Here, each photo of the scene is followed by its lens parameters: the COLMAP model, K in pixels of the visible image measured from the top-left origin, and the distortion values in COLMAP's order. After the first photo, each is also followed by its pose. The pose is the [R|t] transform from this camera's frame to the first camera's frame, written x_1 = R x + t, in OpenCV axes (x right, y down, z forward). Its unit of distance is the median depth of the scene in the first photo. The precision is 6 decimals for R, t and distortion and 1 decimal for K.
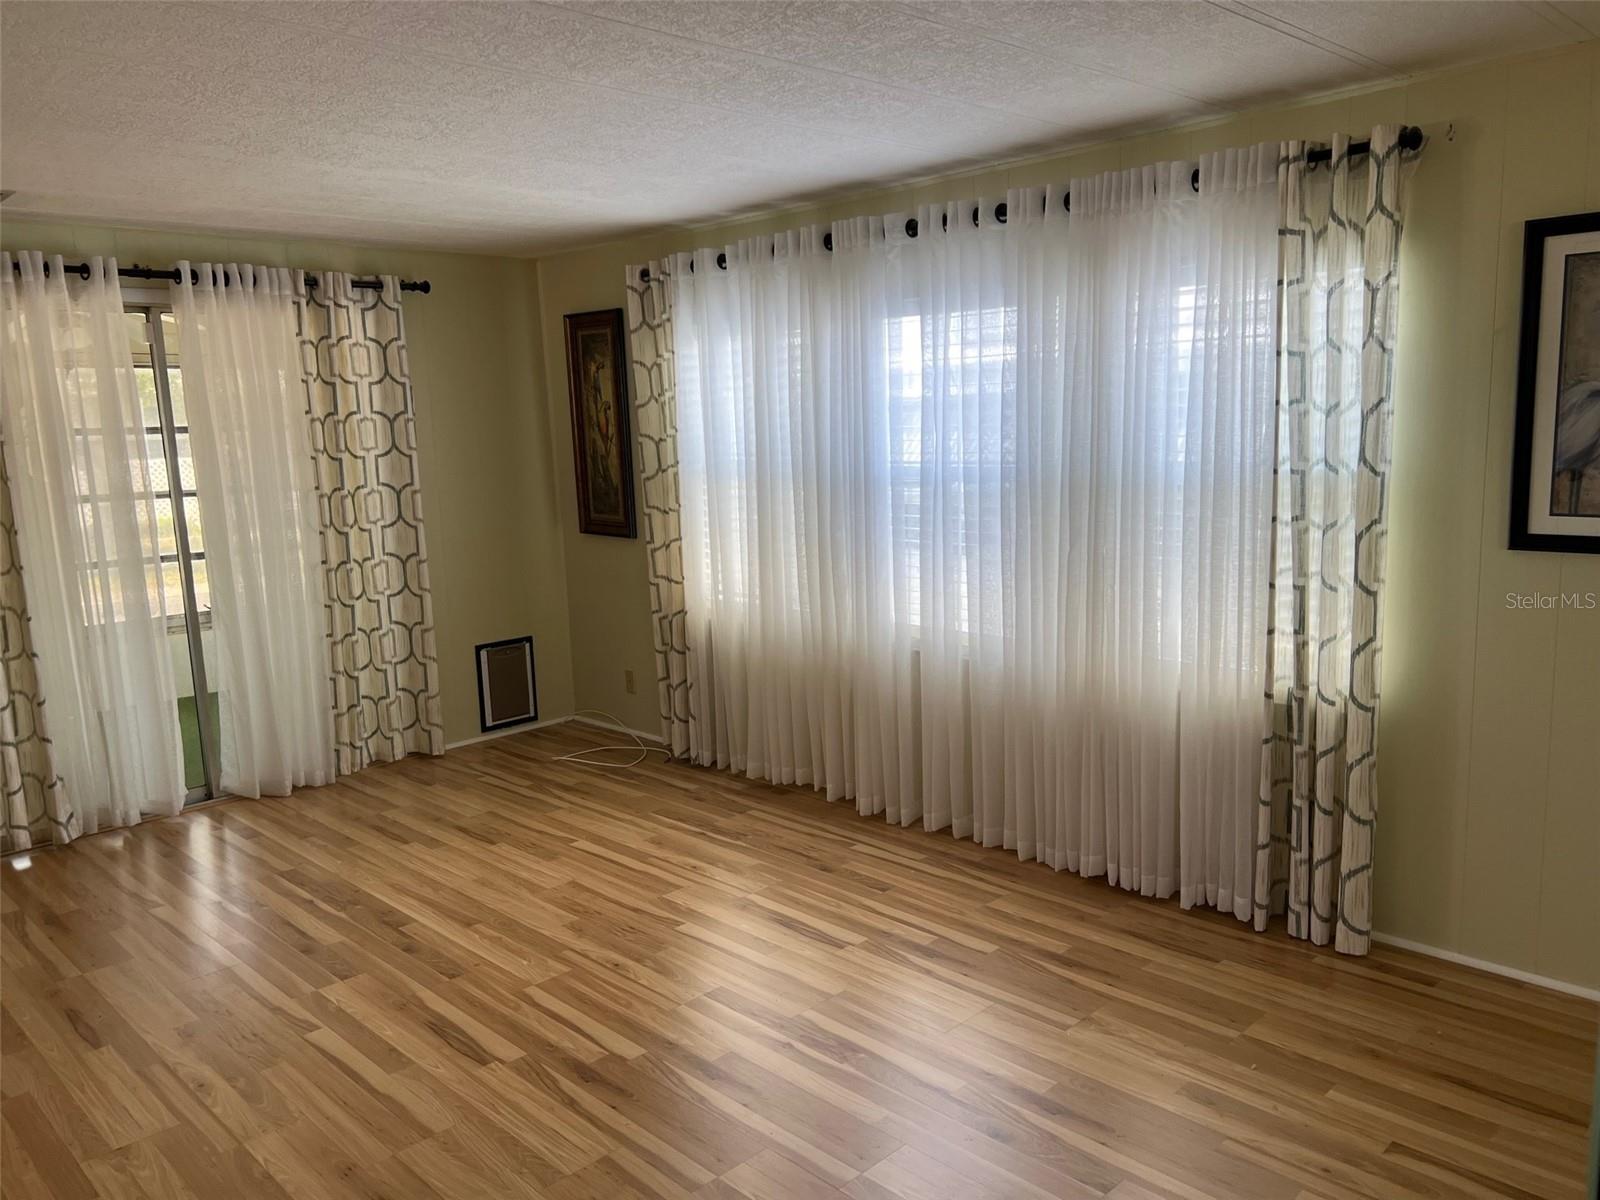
lens RADIAL K [[1205.6, 0, 798.9], [0, 1205.6, 593.5], [0, 0, 1]] dist [0.031626, -0.029906]
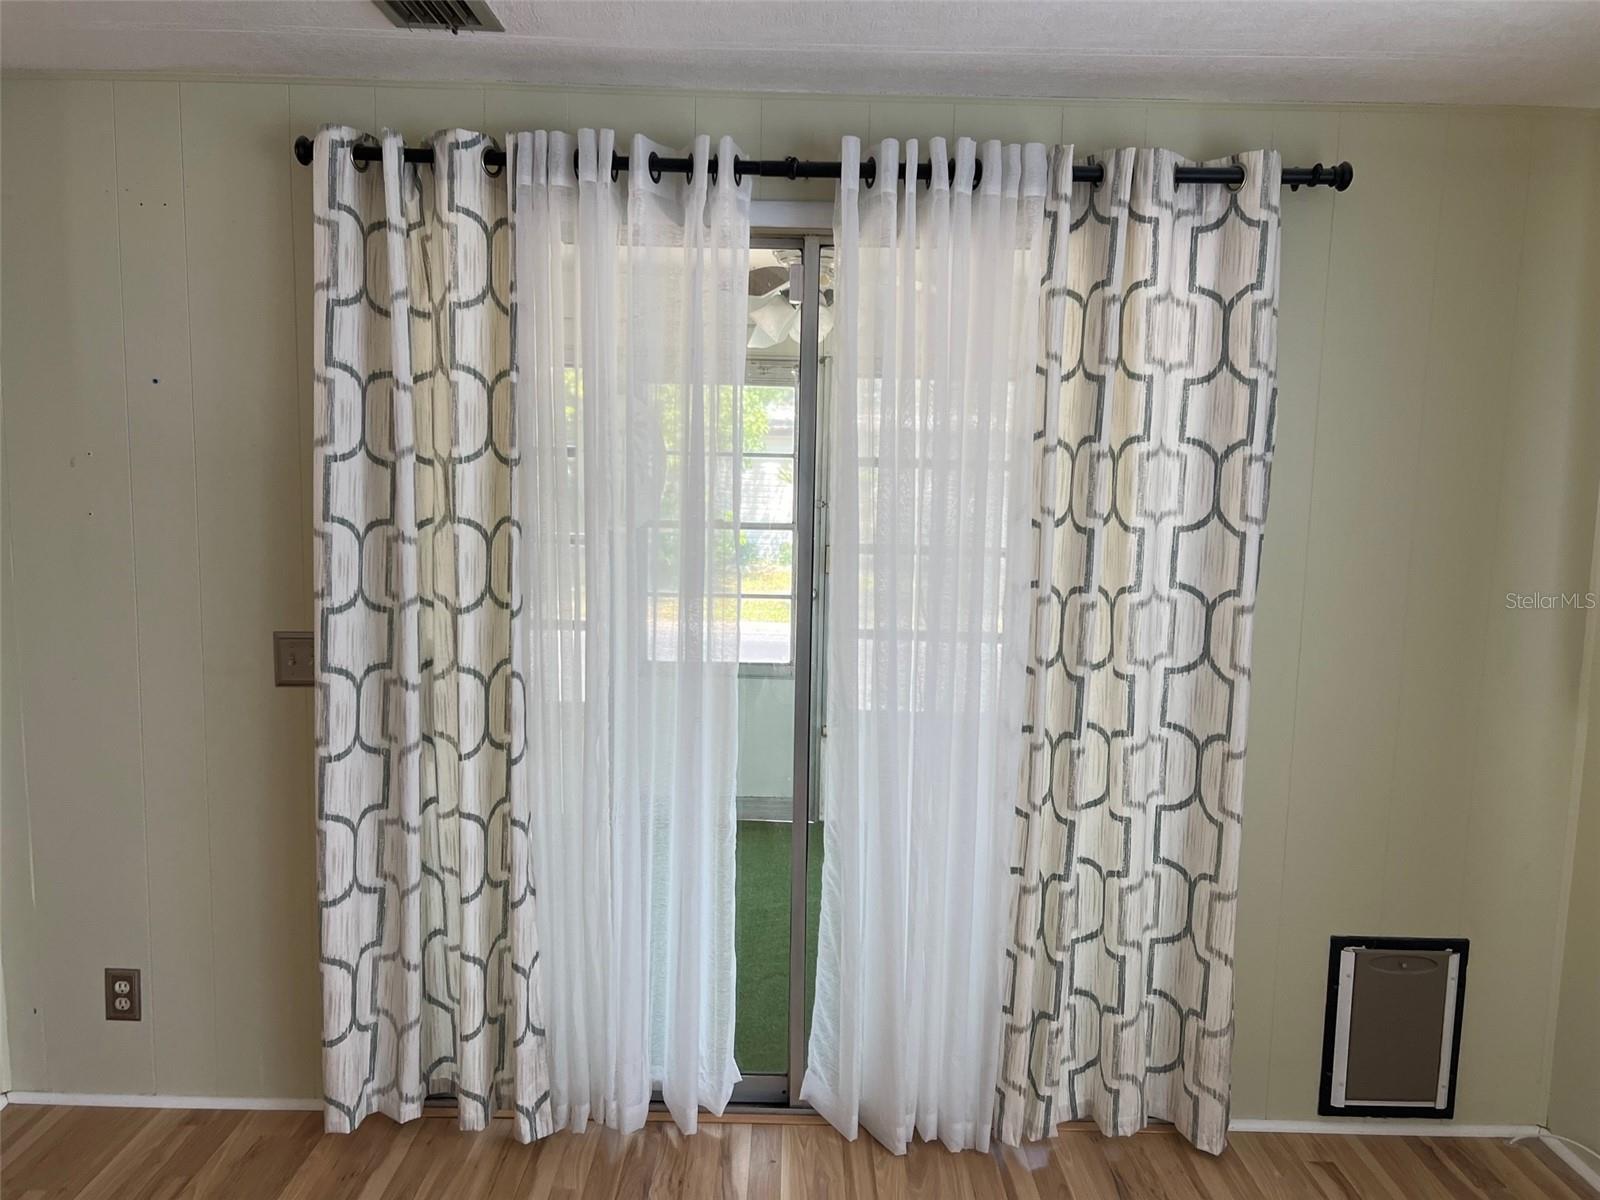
lens RADIAL K [[1205.6, 0, 784.8], [0, 1205.6, 632.2], [0, 0, 1]] dist [0.031626, -0.029906]
pose [[0.710782, 0.139521, -0.689436, -0.115865], [-0.146178, 0.988032, 0.049244, -0.072727], [0.688056, 0.065779, 0.722670, 0.534098]]
